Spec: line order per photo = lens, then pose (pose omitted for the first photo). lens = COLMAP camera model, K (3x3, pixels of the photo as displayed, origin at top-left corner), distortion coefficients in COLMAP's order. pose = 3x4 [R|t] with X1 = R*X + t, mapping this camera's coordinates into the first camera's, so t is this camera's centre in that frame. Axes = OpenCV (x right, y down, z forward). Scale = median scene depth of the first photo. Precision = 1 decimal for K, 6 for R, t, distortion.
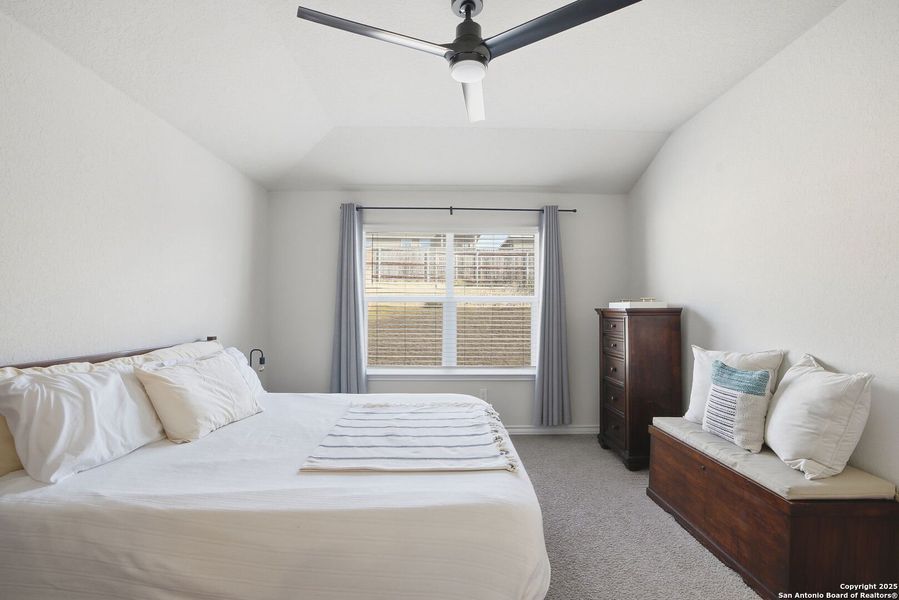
lens RADIAL K [[436.7, 0, 448.2], [0, 436.7, 295.1], [0, 0, 1]] dist [-0.039572, 0.000524]
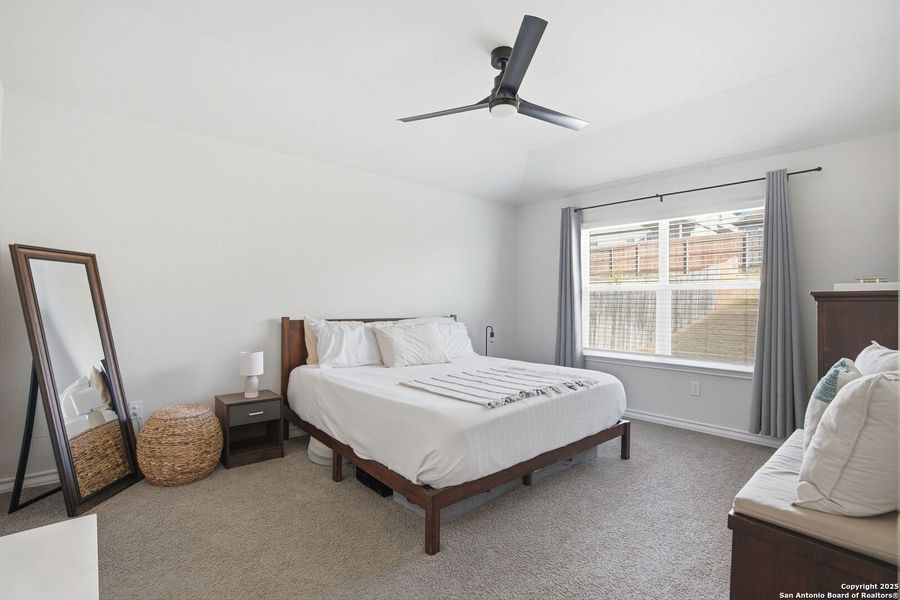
lens RADIAL K [[435.0, 0, 454.2], [0, 435.0, 295.3], [0, 0, 1]] dist [-0.073599, 0.037006]
pose [[0.640881, -0.011894, -0.767548, 0.578543], [0.019325, 0.999813, 0.000643, 0.023849], [0.767397, -0.015245, 0.640991, 0.020255]]
